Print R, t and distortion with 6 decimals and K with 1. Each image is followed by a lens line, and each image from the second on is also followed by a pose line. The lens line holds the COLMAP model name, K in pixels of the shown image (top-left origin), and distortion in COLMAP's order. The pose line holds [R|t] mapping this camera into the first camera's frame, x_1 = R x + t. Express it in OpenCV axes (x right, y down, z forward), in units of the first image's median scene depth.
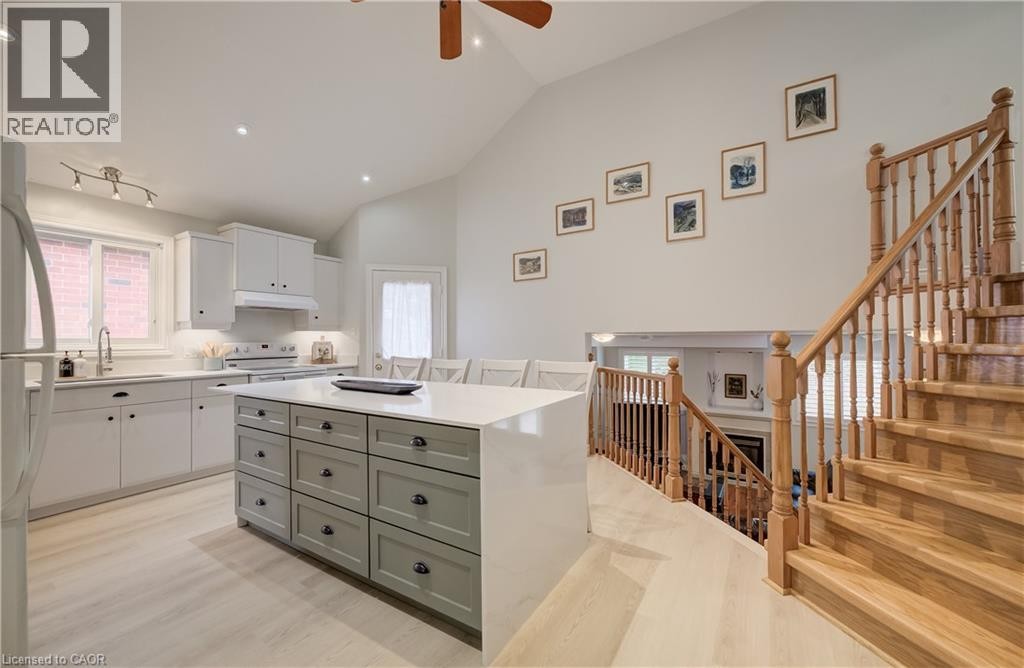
lens RADIAL K [[402.0, 0, 517.1], [0, 402.0, 335.9], [0, 0, 1]] dist [0.000148, 0.000160]
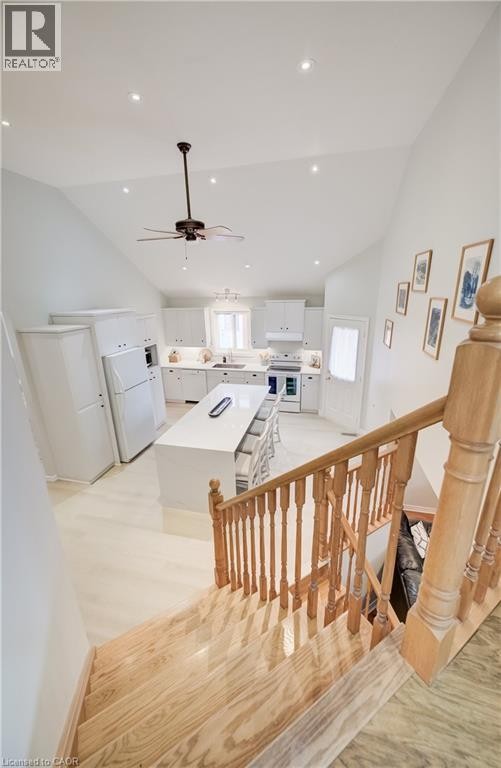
lens RADIAL K [[301.5, 0, 250.5], [0, 301.5, 384.0], [0, 0, 1]] dist [0.000148, 0.000160]
pose [[0.302329, 0.294980, -0.906413, 0.823363], [0.030889, 0.947381, 0.318615, -0.364106], [0.952703, -0.124325, 0.277310, 0.424189]]
